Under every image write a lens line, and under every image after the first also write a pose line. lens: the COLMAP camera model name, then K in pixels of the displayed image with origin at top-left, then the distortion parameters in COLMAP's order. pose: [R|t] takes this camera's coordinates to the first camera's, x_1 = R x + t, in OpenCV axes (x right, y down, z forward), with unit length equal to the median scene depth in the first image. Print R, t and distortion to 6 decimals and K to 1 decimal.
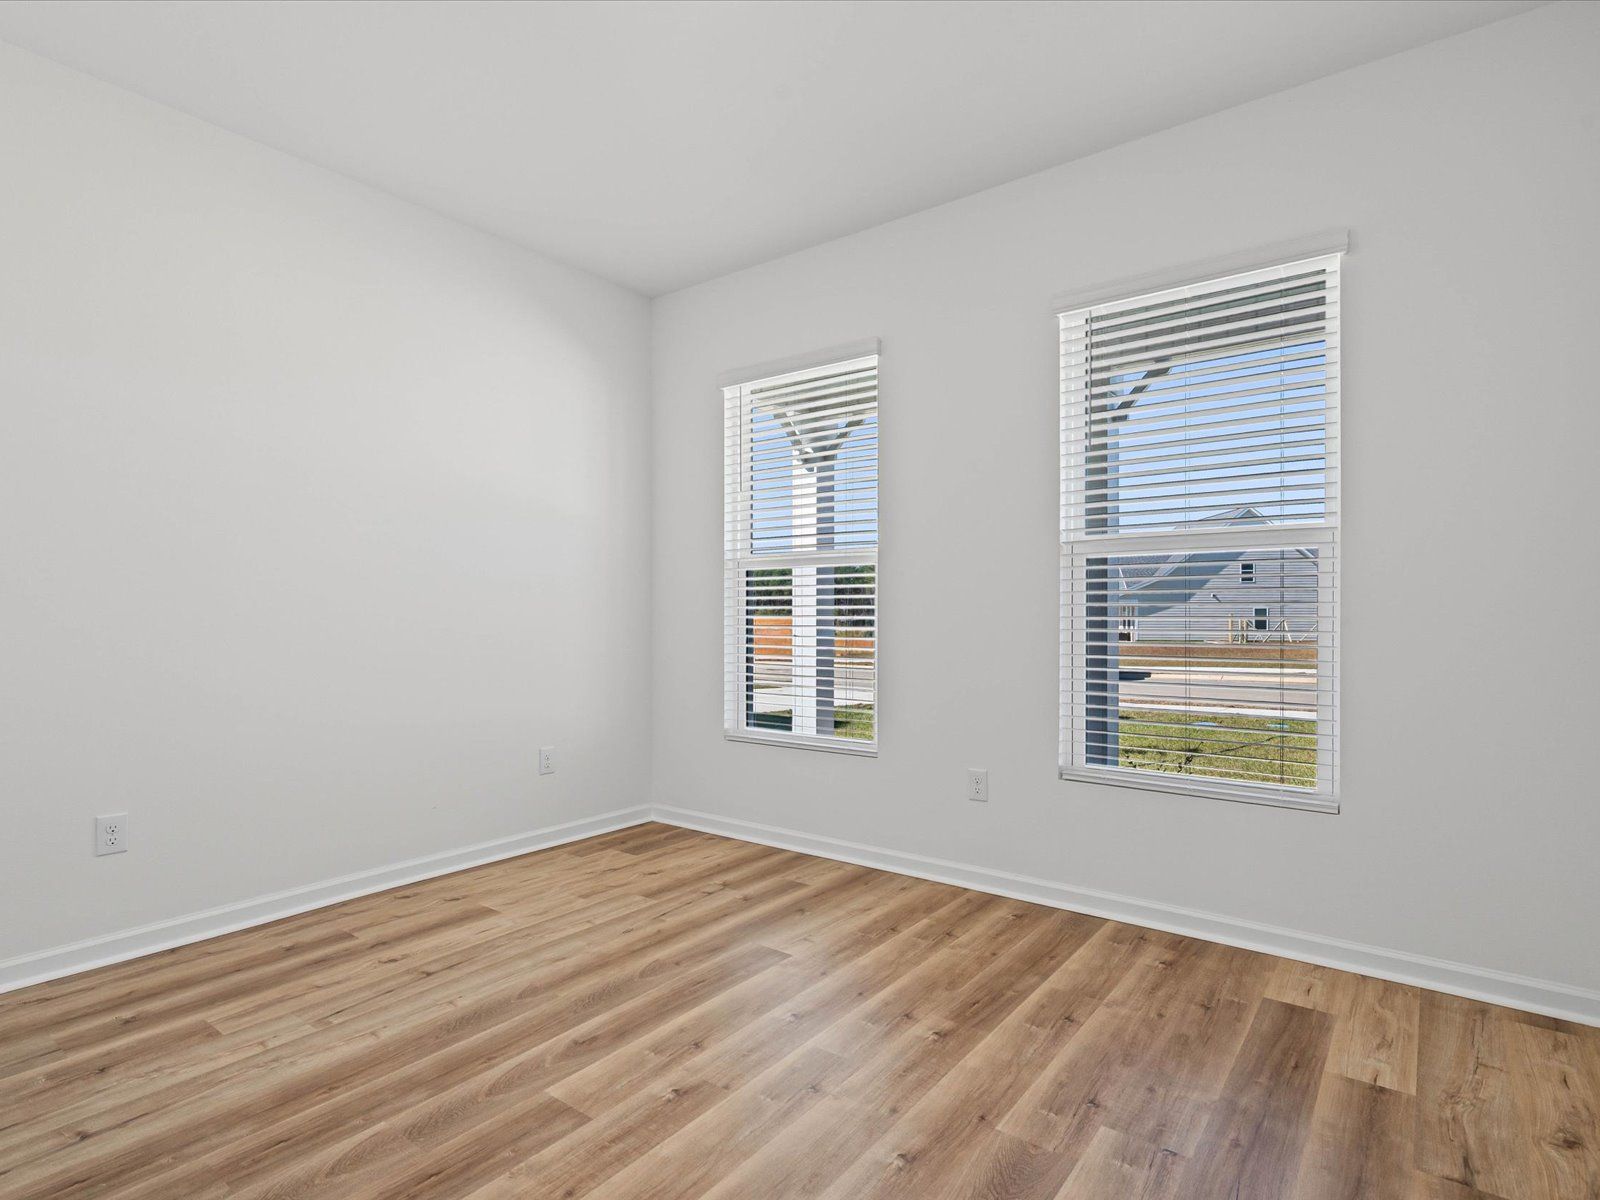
lens RADIAL K [[865.8, 0, 805.0], [0, 865.8, 612.5], [0, 0, 1]] dist [0.006703, 0.000760]
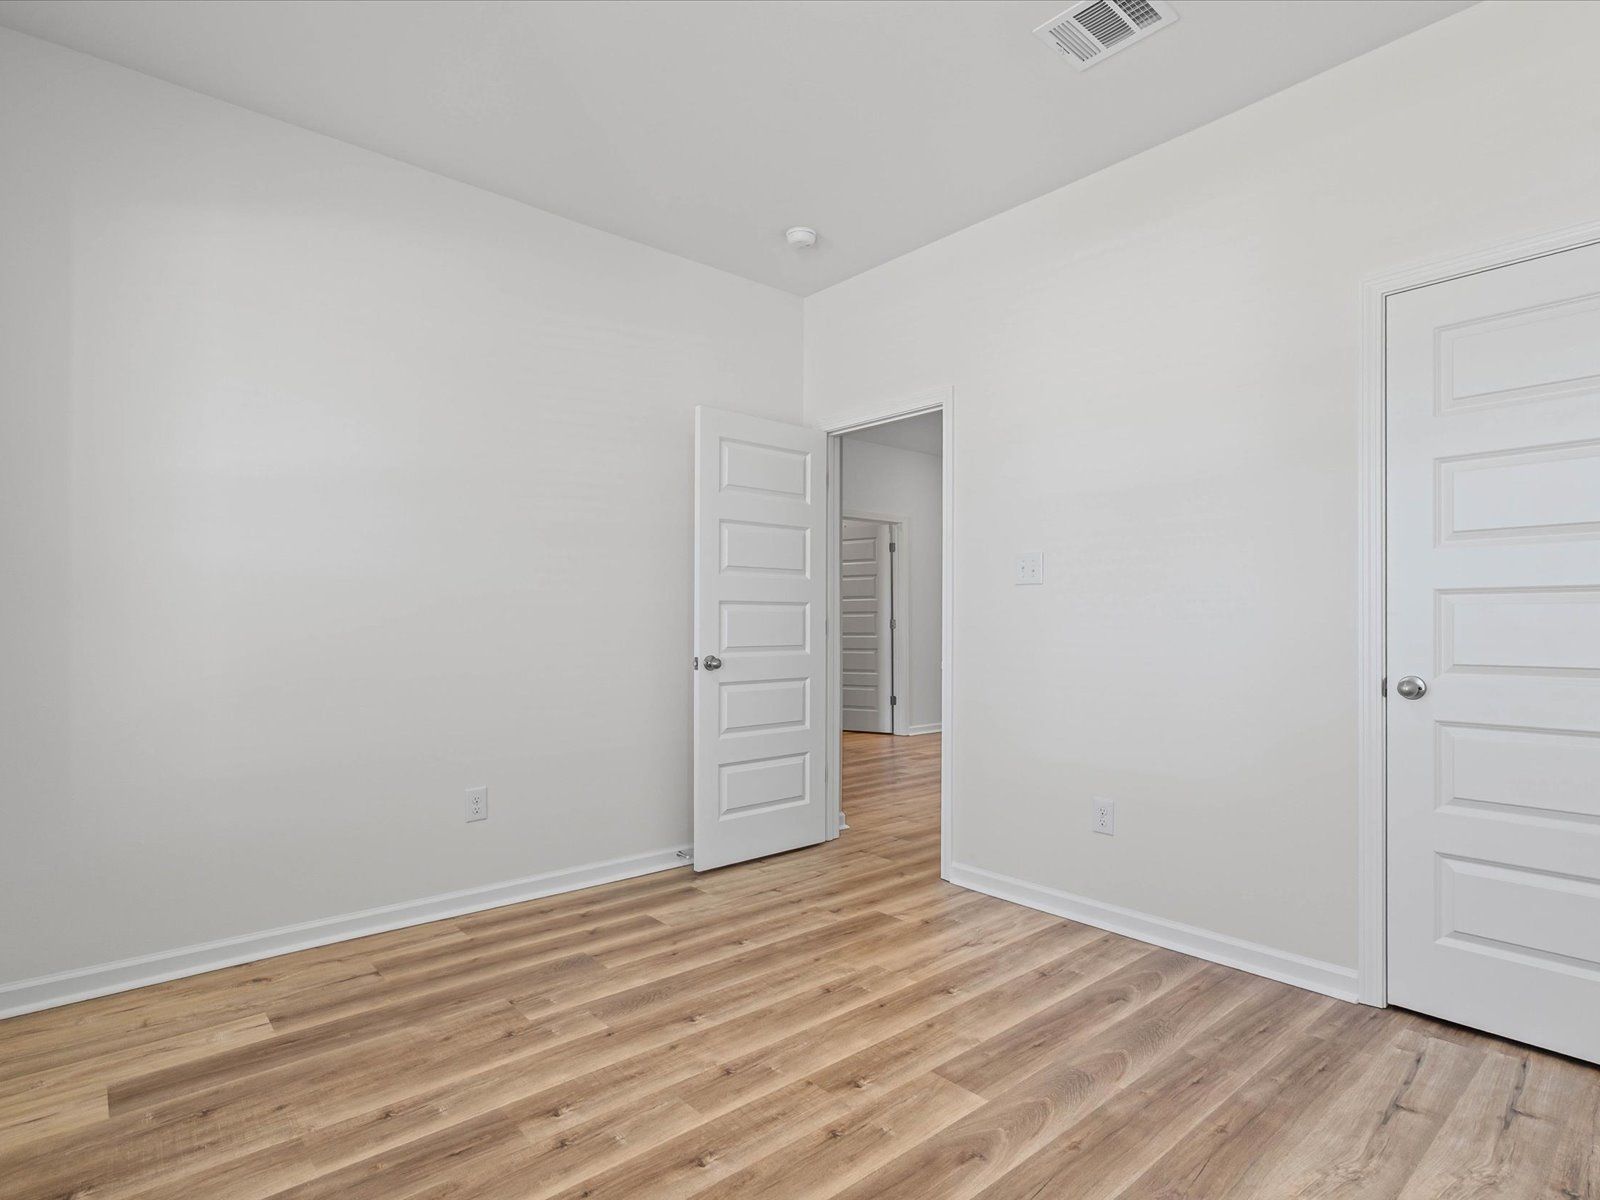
lens RADIAL K [[865.8, 0, 800.8], [0, 865.8, 604.2], [0, 0, 1]] dist [0.006703, 0.000760]
pose [[-0.978768, 0.004175, 0.204930, -0.291371], [-0.000153, 0.999777, -0.021103, -0.000357], [-0.204973, -0.020687, -0.978549, 2.001021]]
